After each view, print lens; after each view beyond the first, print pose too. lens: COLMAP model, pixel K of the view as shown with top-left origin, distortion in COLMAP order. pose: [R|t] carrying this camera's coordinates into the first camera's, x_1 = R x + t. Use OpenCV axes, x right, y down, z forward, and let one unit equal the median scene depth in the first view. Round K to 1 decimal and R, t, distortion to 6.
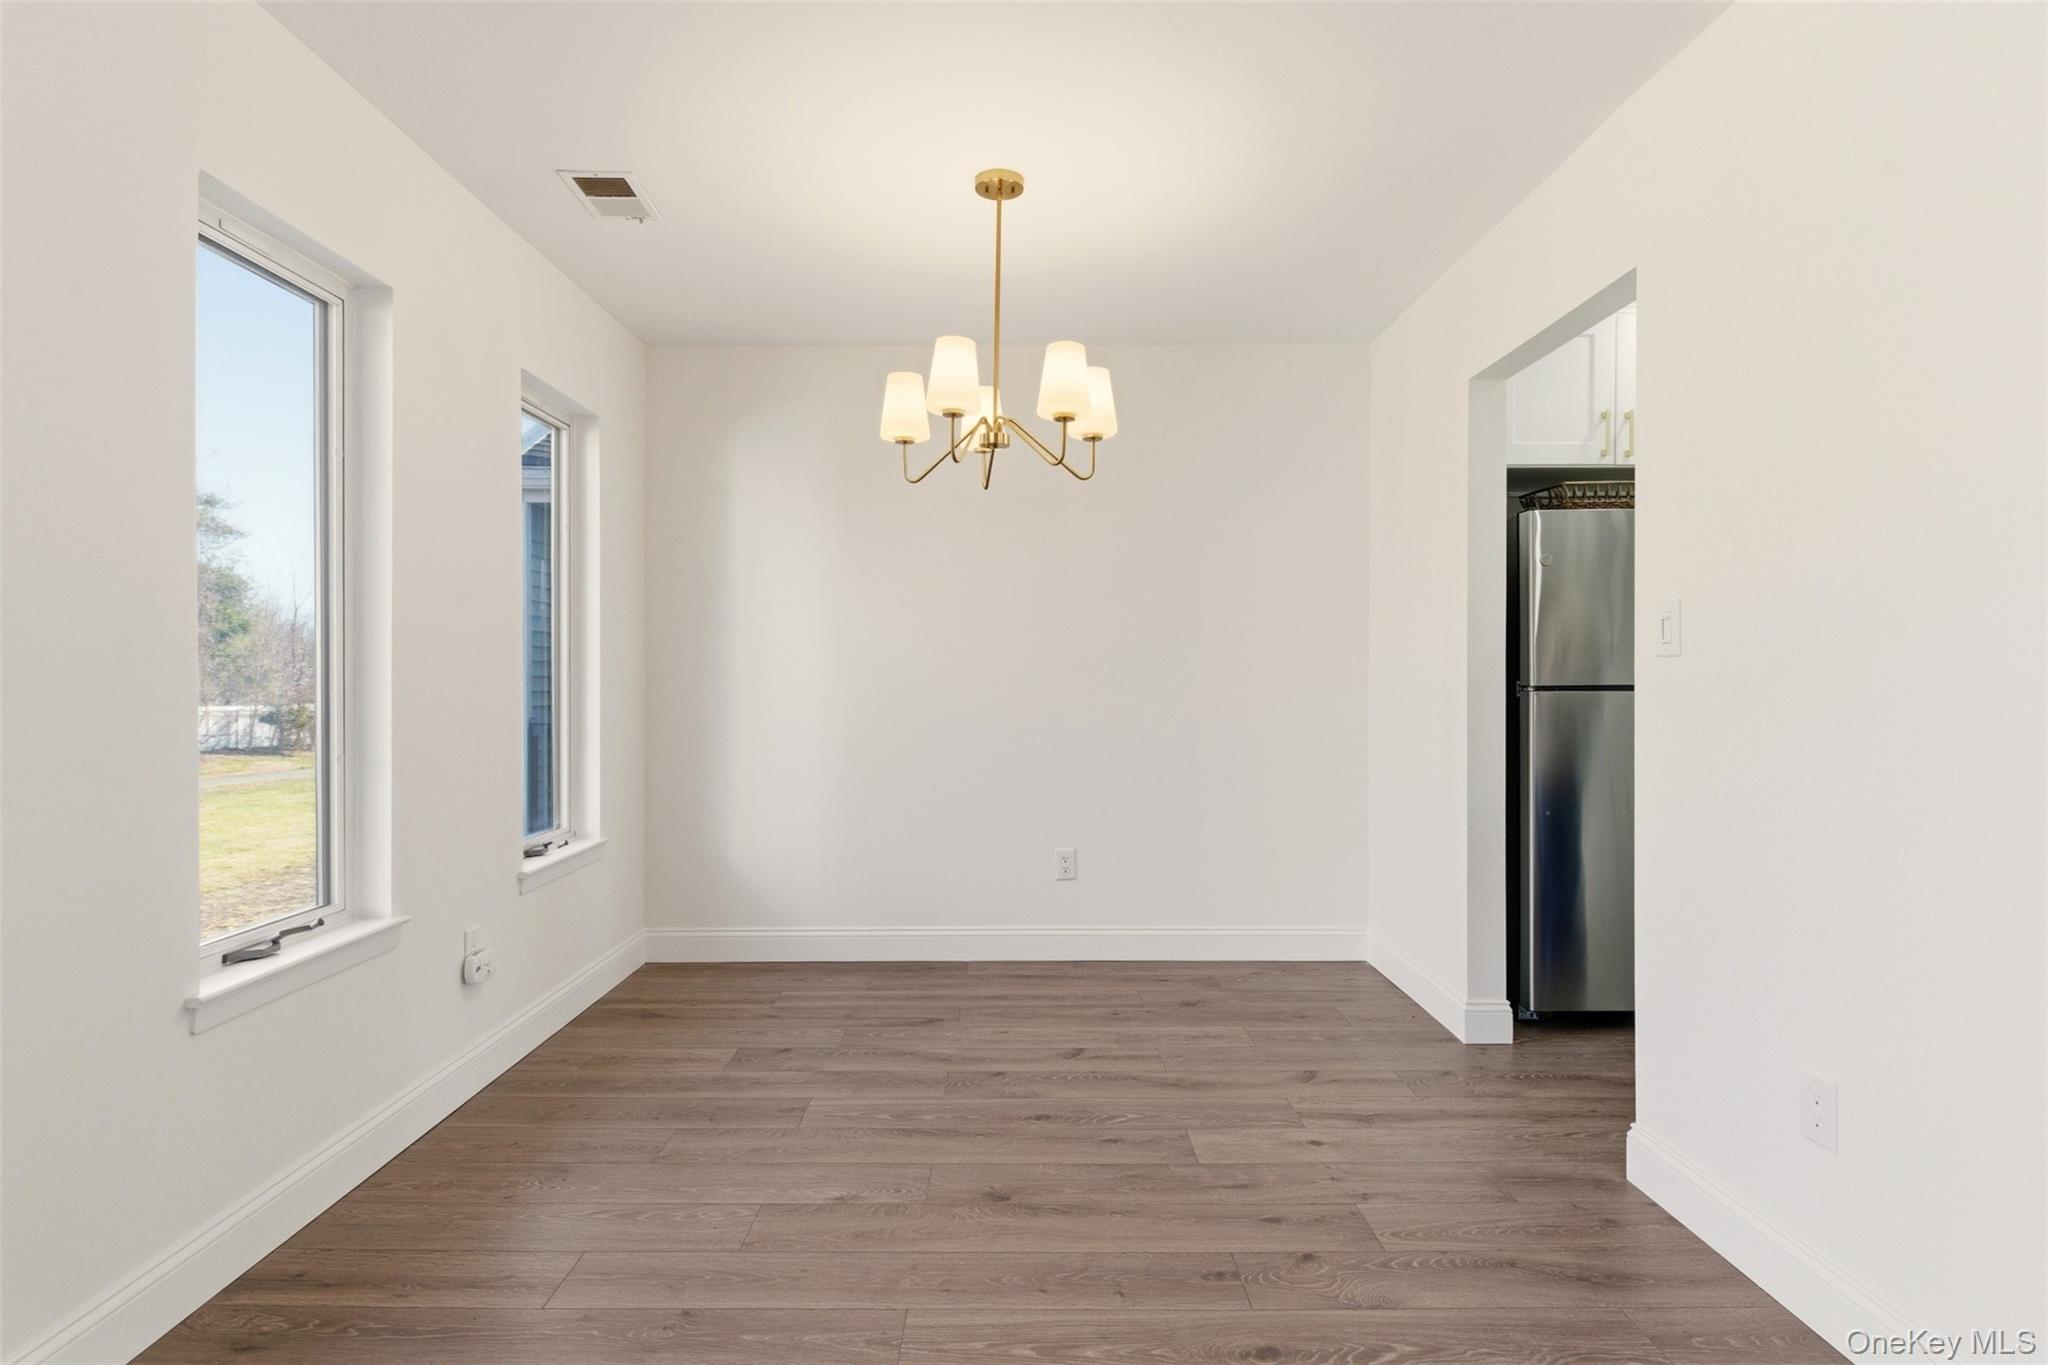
lens RADIAL K [[962.7, 0, 1032.5], [0, 962.7, 684.5], [0, 0, 1]] dist [0.006090, -0.000419]
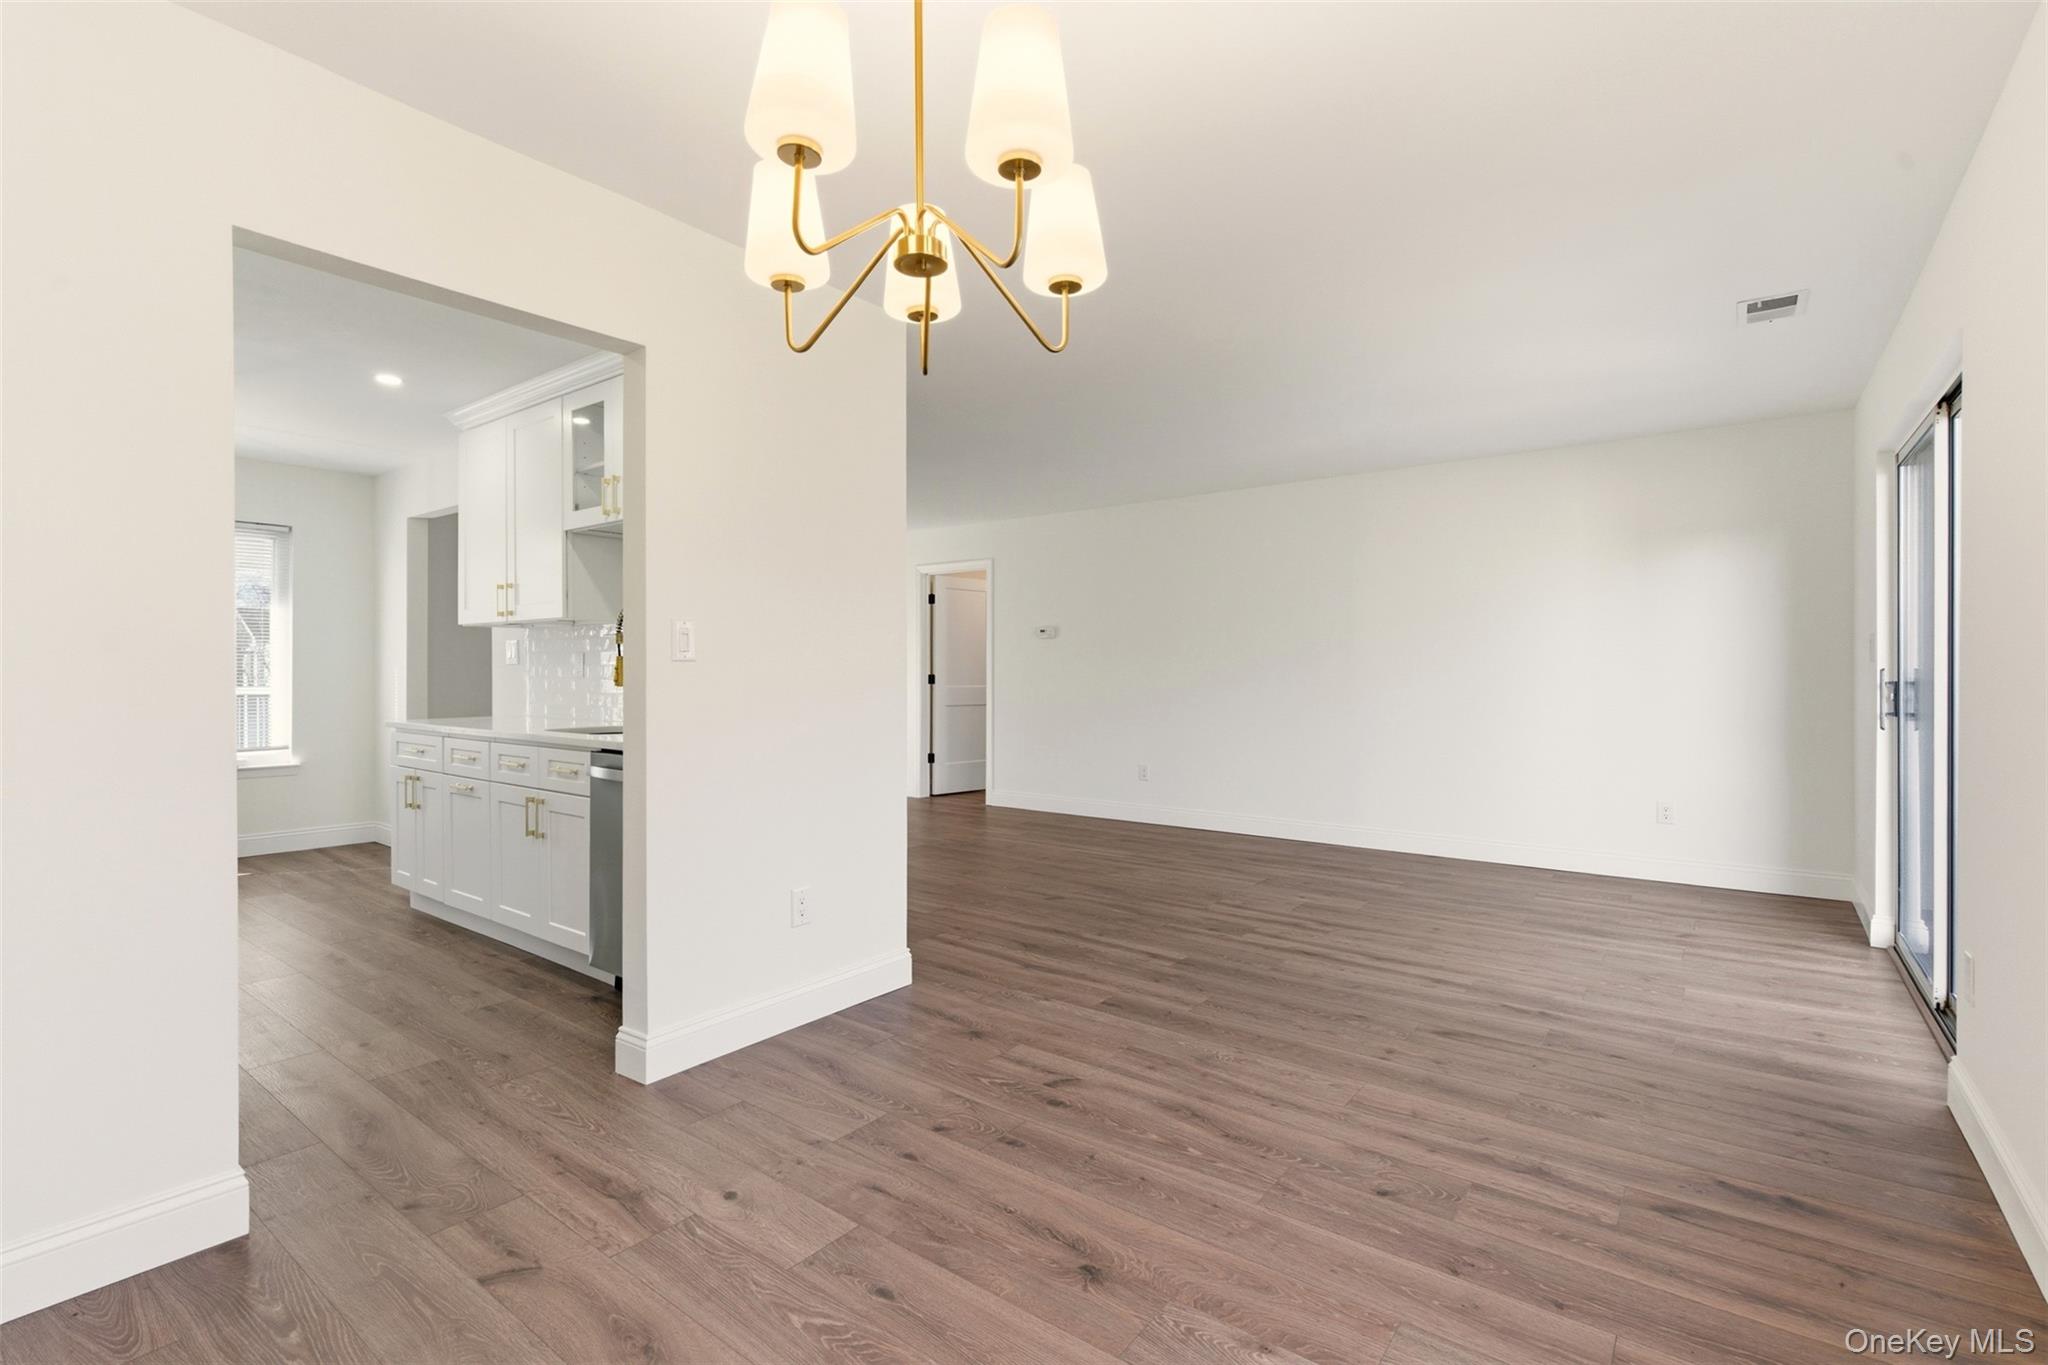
lens RADIAL K [[962.7, 0, 1025.8], [0, 962.7, 677.7], [0, 0, 1]] dist [0.006090, -0.000419]
pose [[-0.778255, -0.002851, 0.627942, -0.461282], [0.003901, 0.999948, 0.009375, -0.005885], [-0.627936, 0.009745, -0.778204, 1.484098]]
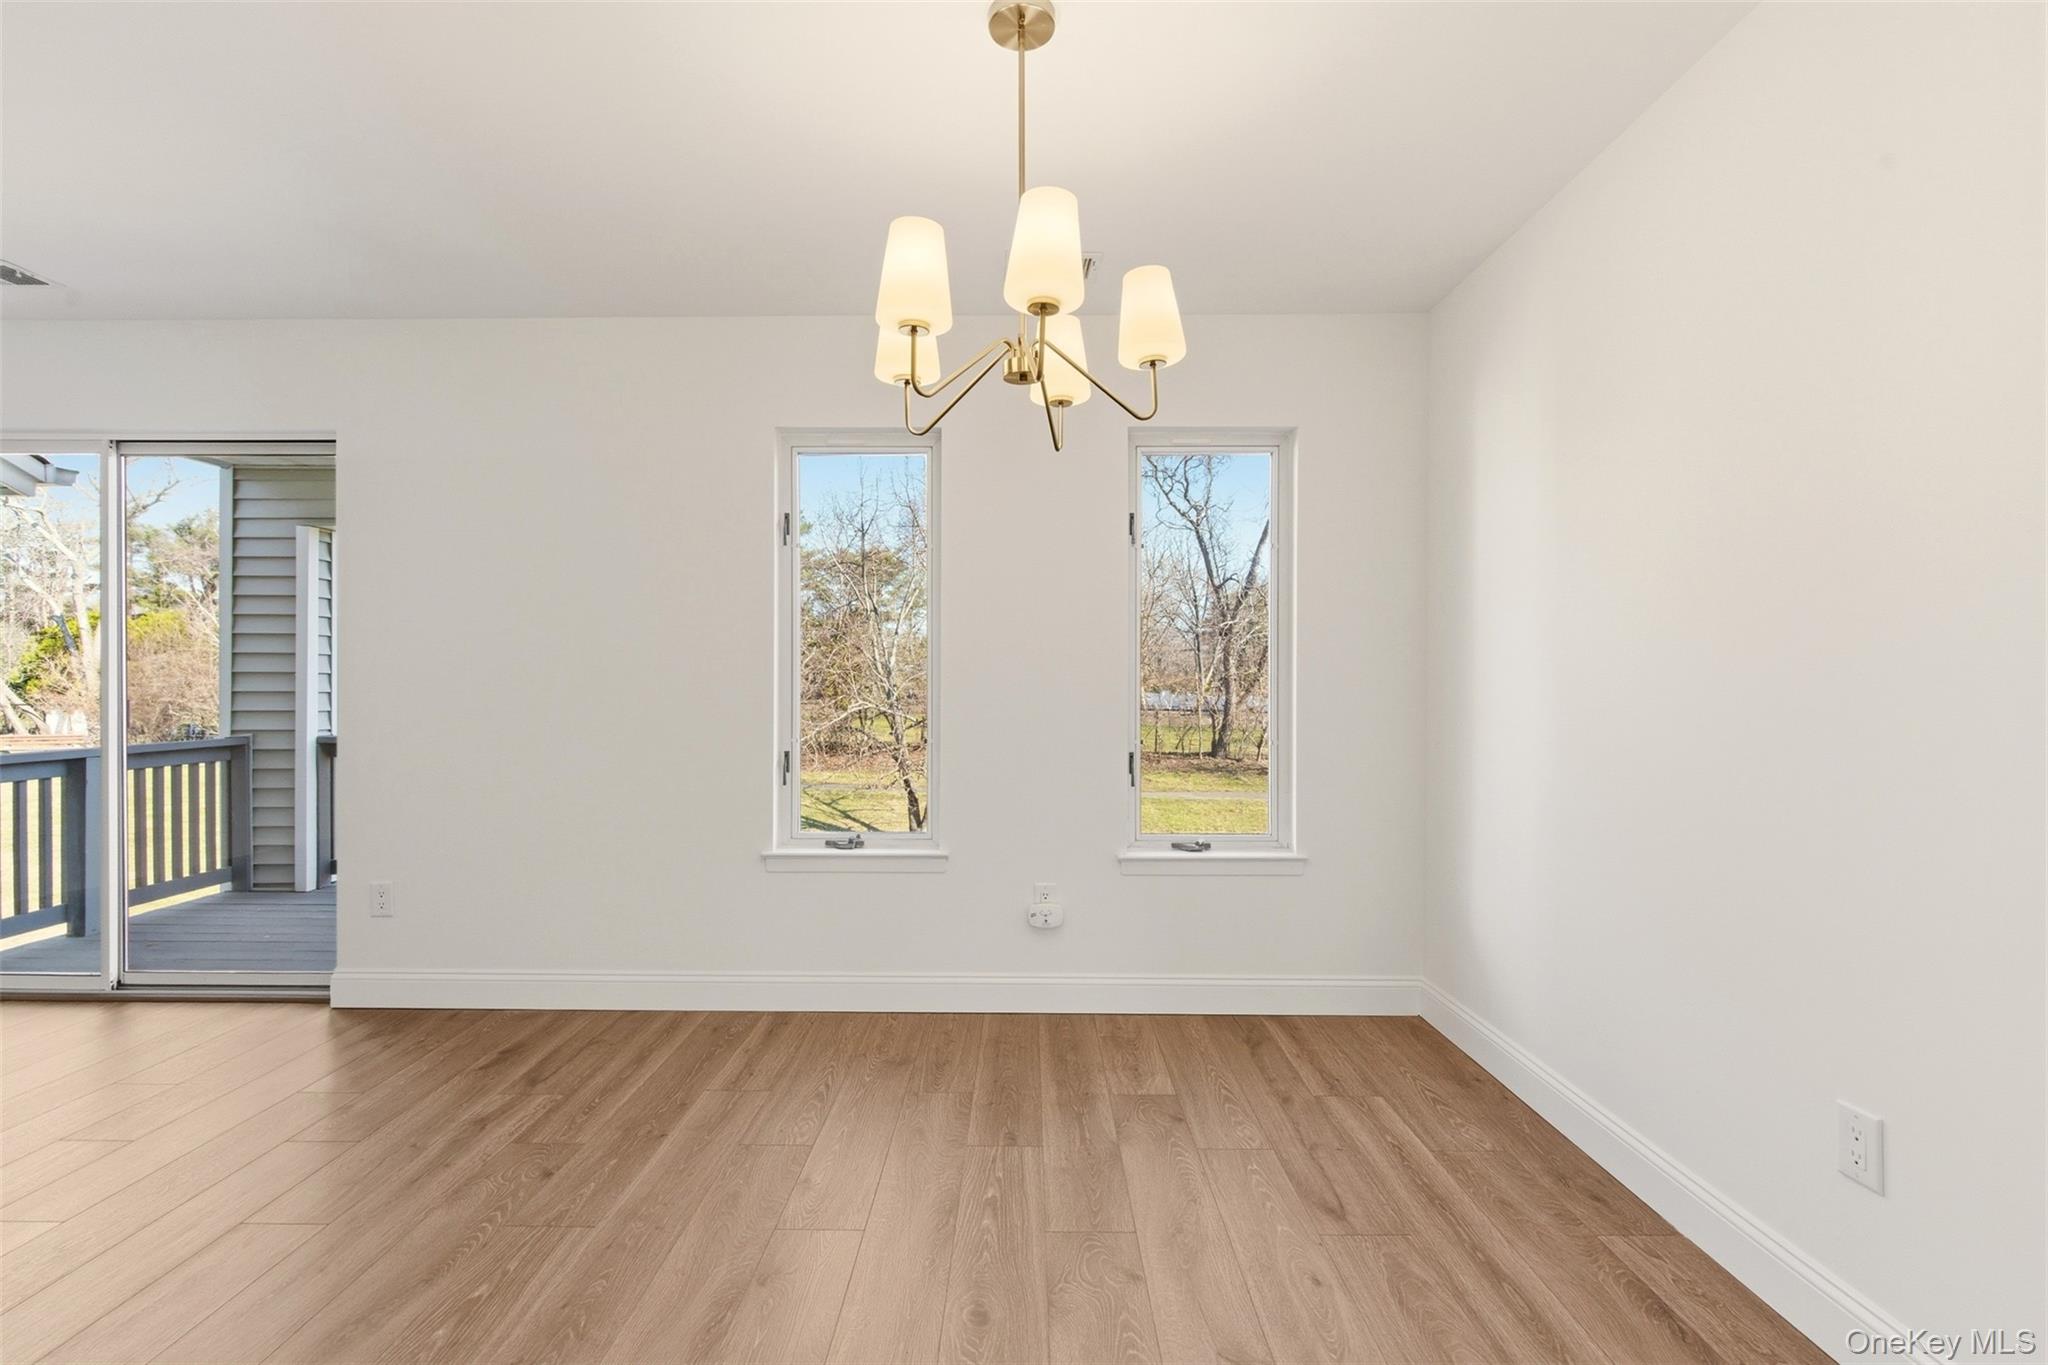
lens RADIAL K [[962.7, 0, 1041.0], [0, 962.7, 682.4], [0, 0, 1]] dist [0.006090, -0.000419]
pose [[0.002399, -0.003838, -0.999990, 0.721130], [-0.006546, 0.999971, -0.003854, 0.003375], [0.999976, 0.006555, 0.002374, 1.079977]]
